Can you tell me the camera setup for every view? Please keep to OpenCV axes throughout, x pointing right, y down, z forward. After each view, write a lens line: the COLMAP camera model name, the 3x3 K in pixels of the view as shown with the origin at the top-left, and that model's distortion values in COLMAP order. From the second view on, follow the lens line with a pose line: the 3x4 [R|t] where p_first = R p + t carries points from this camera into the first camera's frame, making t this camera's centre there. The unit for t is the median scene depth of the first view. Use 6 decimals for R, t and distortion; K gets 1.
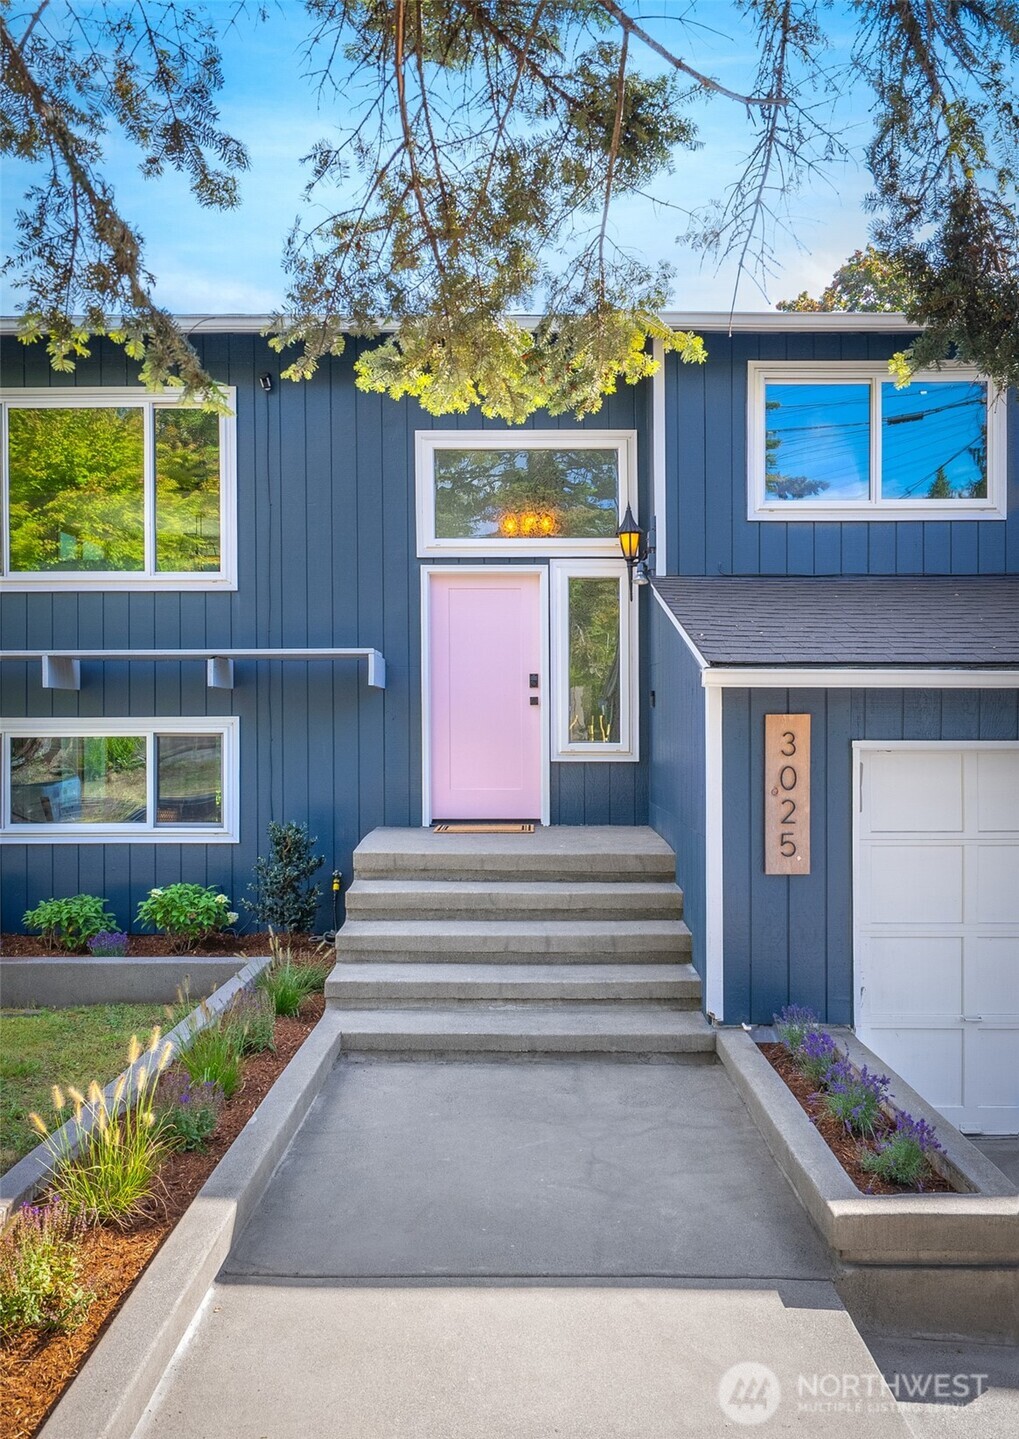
lens RADIAL K [[1069.3, 0, 509.5], [0, 1069.3, 719.5], [0, 0, 1]] dist [0.005389, 0.000329]
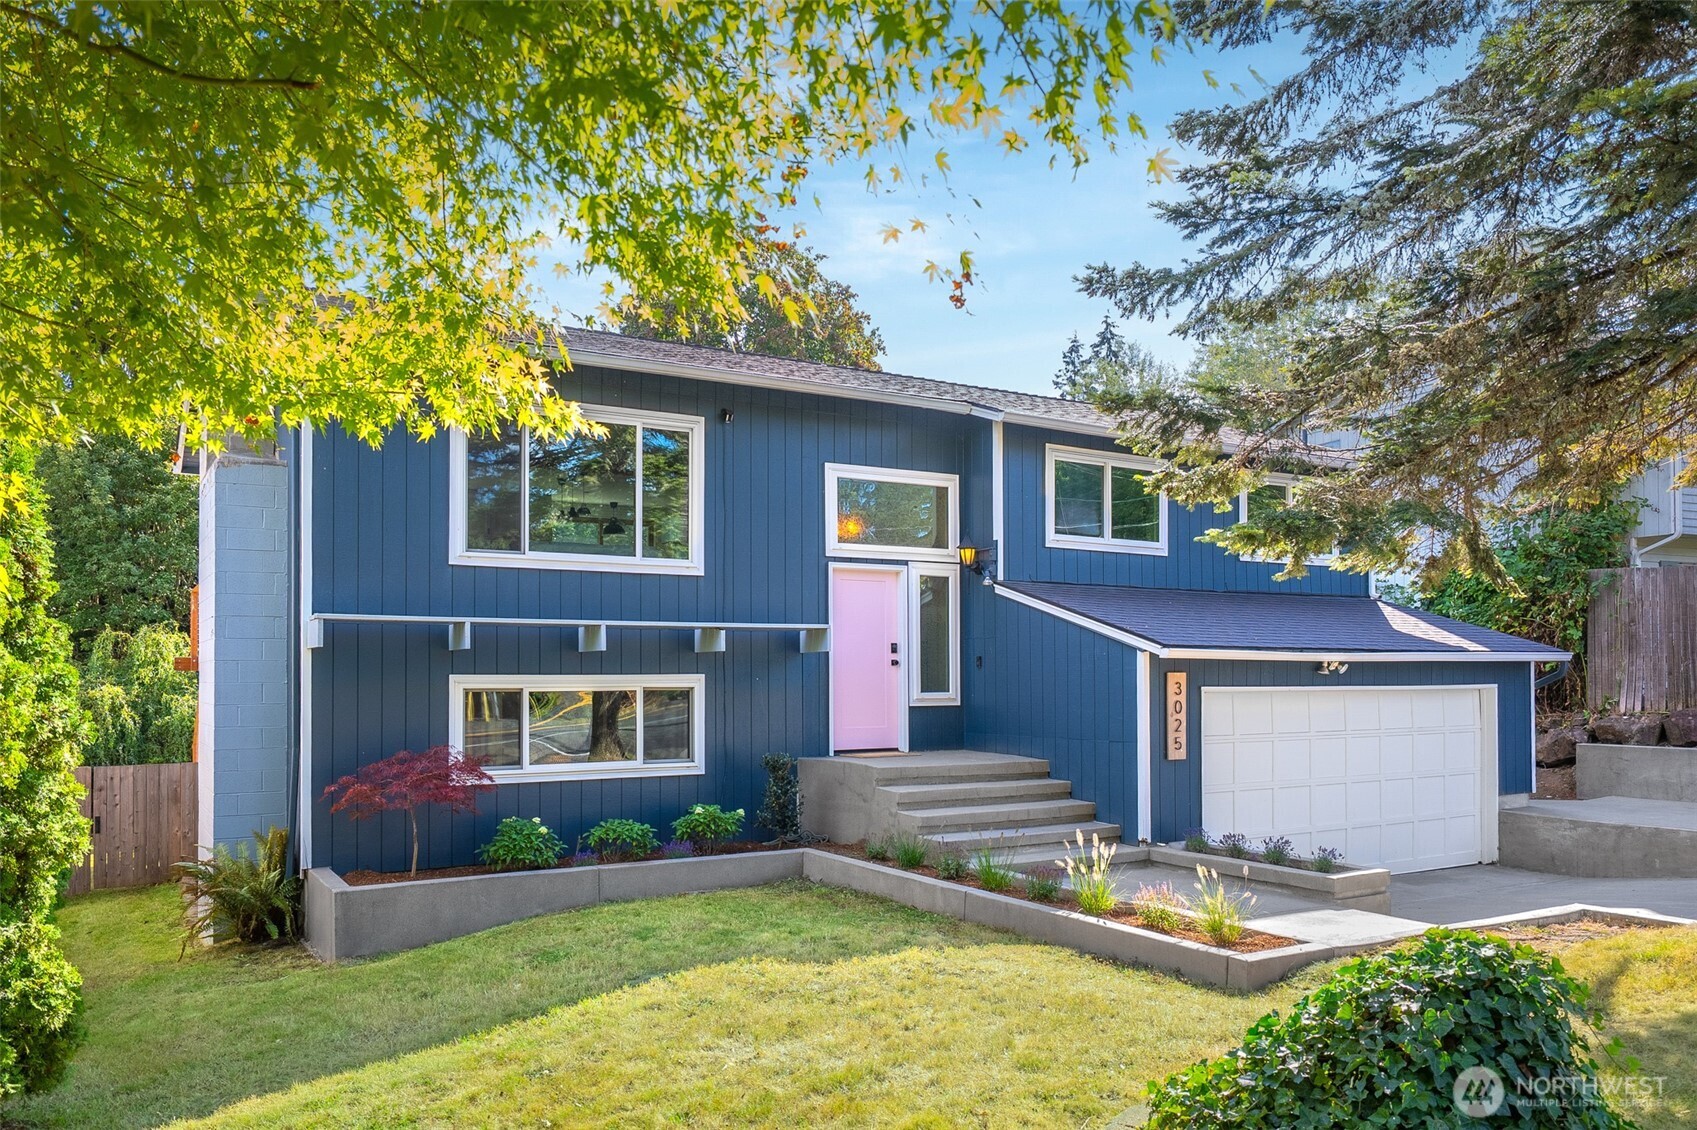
lens RADIAL K [[1244.5, 0, 852.3], [0, 1244.5, 655.7], [0, 0, 1]] dist [0.004993, -0.001395]
pose [[0.863511, 0.008126, 0.504265, -0.850253], [0.002227, 0.999799, -0.019924, 0.005159], [-0.504325, 0.018327, 0.863319, -0.370517]]
